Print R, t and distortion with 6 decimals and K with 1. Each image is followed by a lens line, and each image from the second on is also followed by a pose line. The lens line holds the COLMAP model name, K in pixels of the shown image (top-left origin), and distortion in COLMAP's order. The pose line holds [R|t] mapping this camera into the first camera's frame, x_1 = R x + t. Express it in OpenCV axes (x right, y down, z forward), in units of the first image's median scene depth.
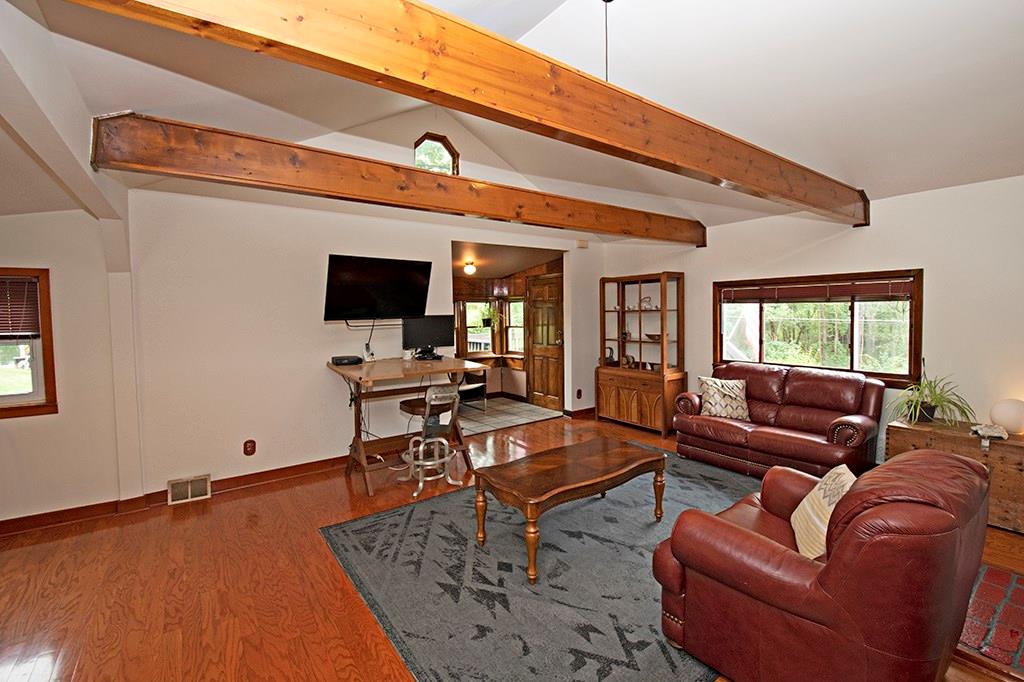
lens RADIAL K [[446.6, 0, 525.0], [0, 446.6, 329.7], [0, 0, 1]] dist [0.015511, -0.022032]
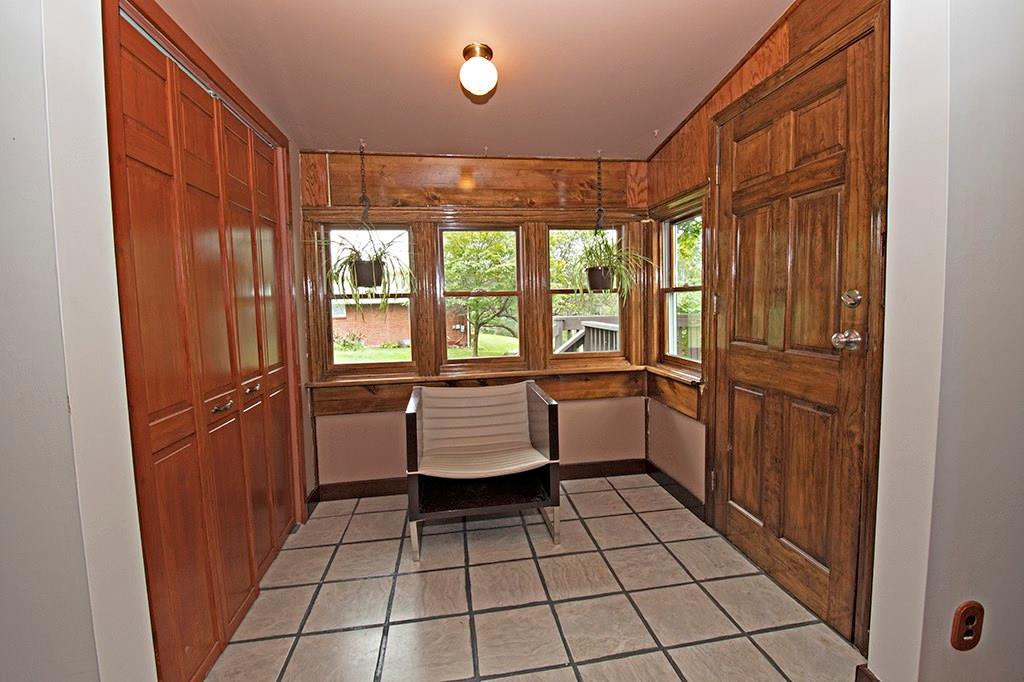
lens RADIAL K [[446.6, 0, 525.0], [0, 446.6, 329.7], [0, 0, 1]] dist [0.015511, -0.022032]
pose [[0.886848, 0.026946, -0.461275, 0.041005], [-0.012903, 0.999353, 0.033572, 0.019404], [0.461881, -0.023822, 0.886622, 0.803336]]
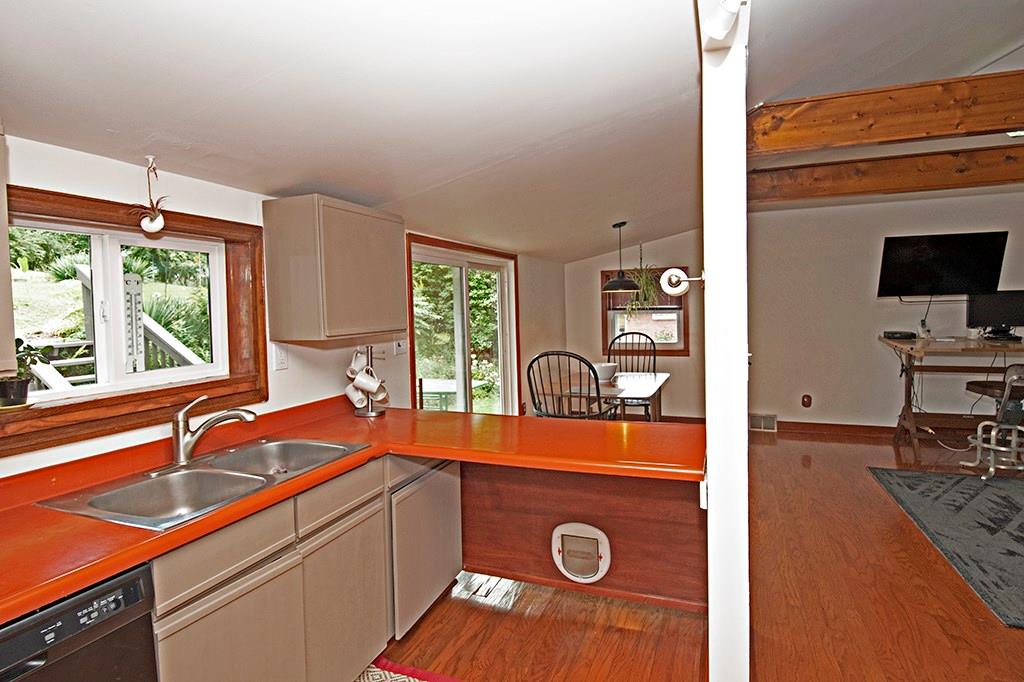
lens RADIAL K [[526.9, 0, 517.6], [0, 526.9, 331.4], [0, 0, 1]] dist [0.018674, -0.024564]
pose [[0.527120, 0.039585, -0.848868, 0.190187], [-0.015691, 0.999198, 0.036852, 0.029502], [0.849646, -0.006106, 0.527318, -0.433988]]
